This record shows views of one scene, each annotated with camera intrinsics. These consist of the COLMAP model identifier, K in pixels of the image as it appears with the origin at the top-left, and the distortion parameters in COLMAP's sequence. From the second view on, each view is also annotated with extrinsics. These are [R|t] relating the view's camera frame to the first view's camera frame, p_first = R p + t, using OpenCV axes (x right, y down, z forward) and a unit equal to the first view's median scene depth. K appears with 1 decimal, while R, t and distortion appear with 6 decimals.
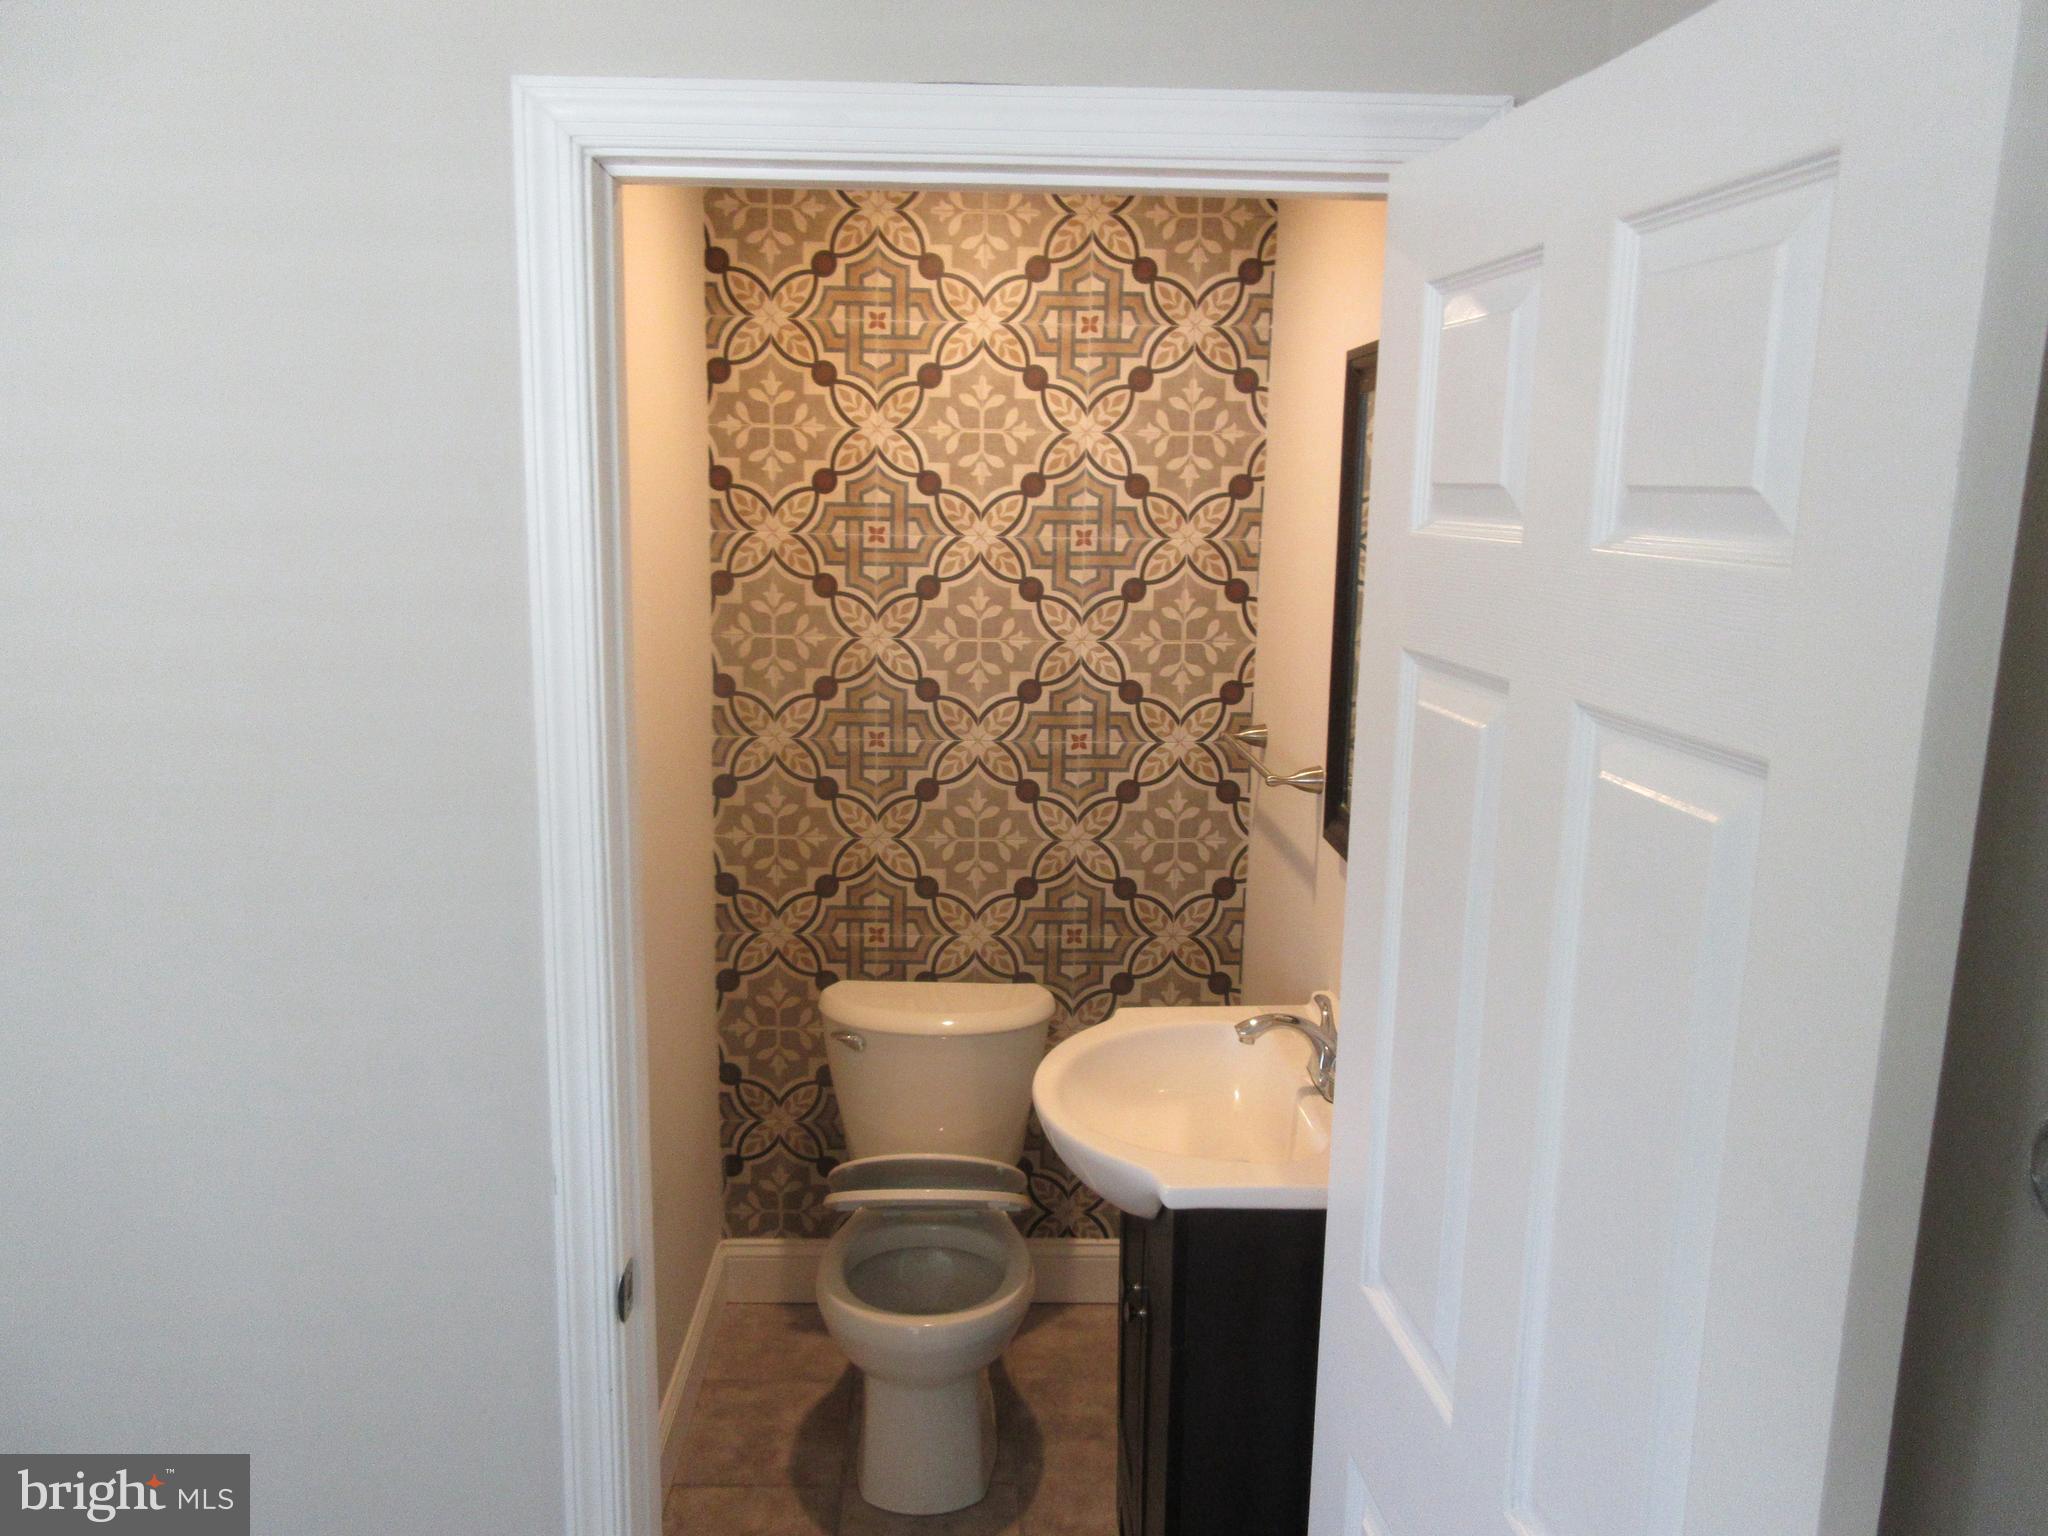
lens RADIAL K [[1495.1, 0, 1021.5], [0, 1495.1, 702.5], [0, 0, 1]] dist [0.418624, -0.000077]
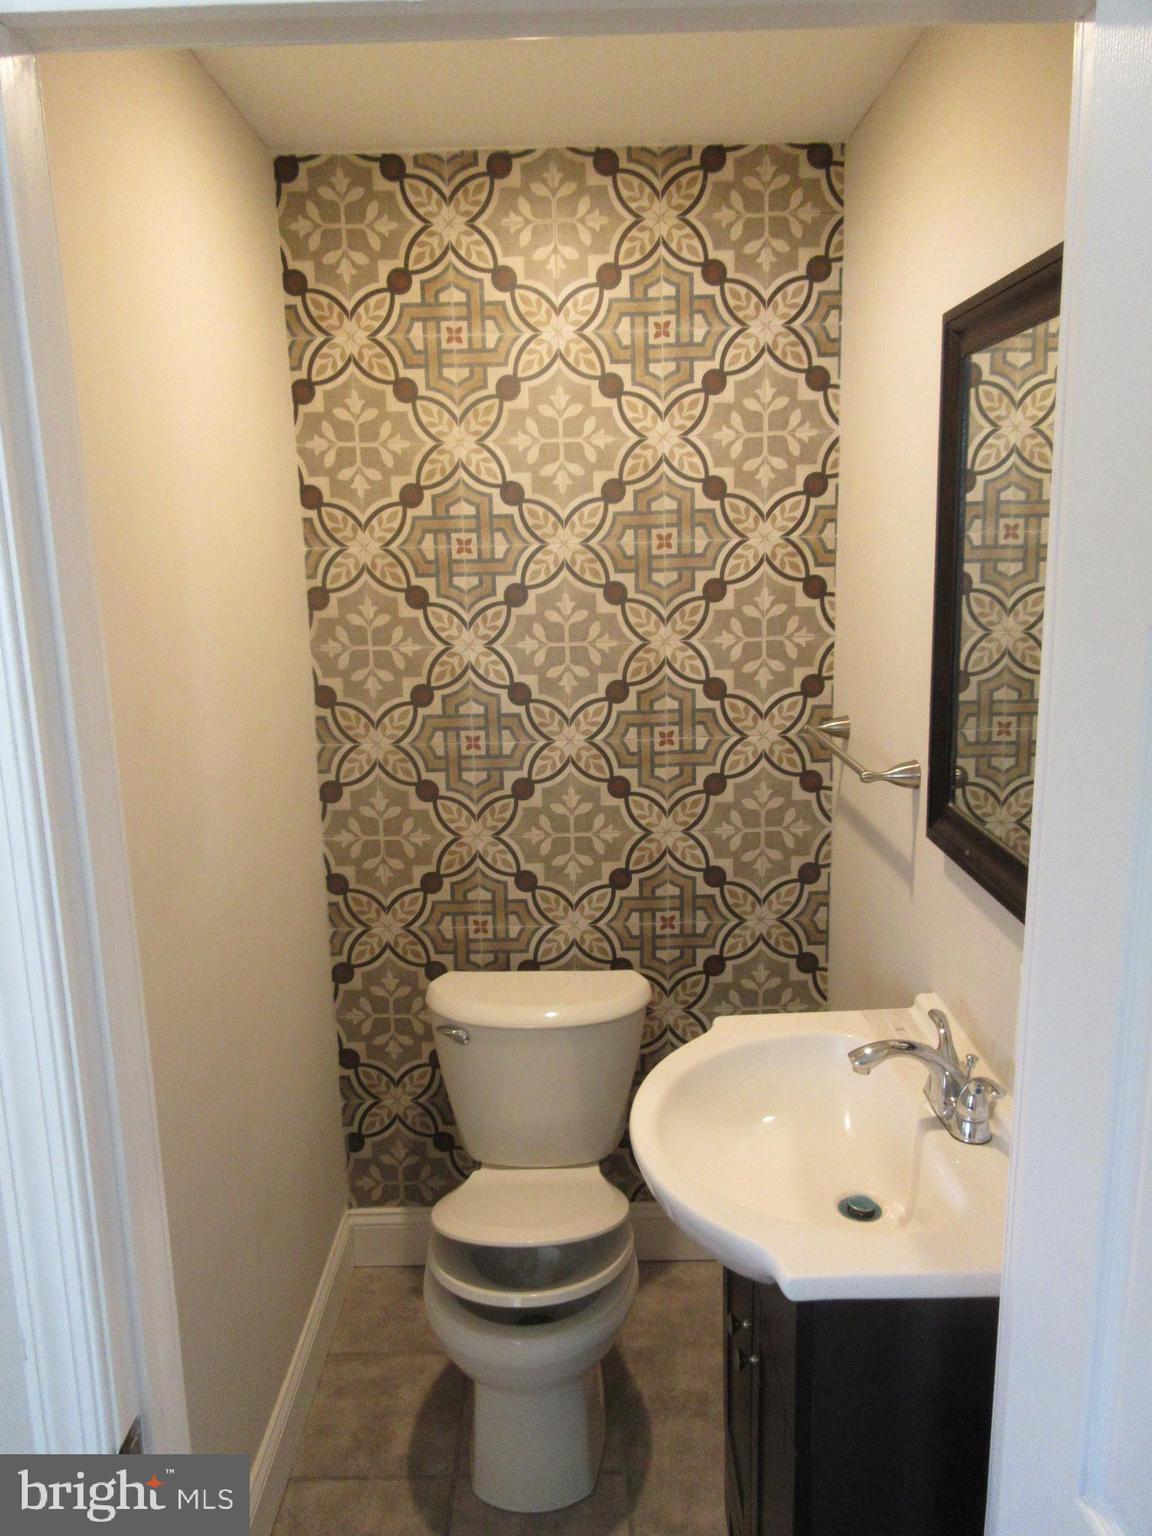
lens RADIAL K [[1114.6, 0, 574.0], [0, 1114.6, 734.7], [0, 0, 1]] dist [-0.006684, 0.000058]
pose [[0.998477, -0.034661, -0.042925, 0.008019], [0.035831, 0.998999, 0.026783, 0.000627], [0.041954, -0.028281, 0.998719, 0.238320]]
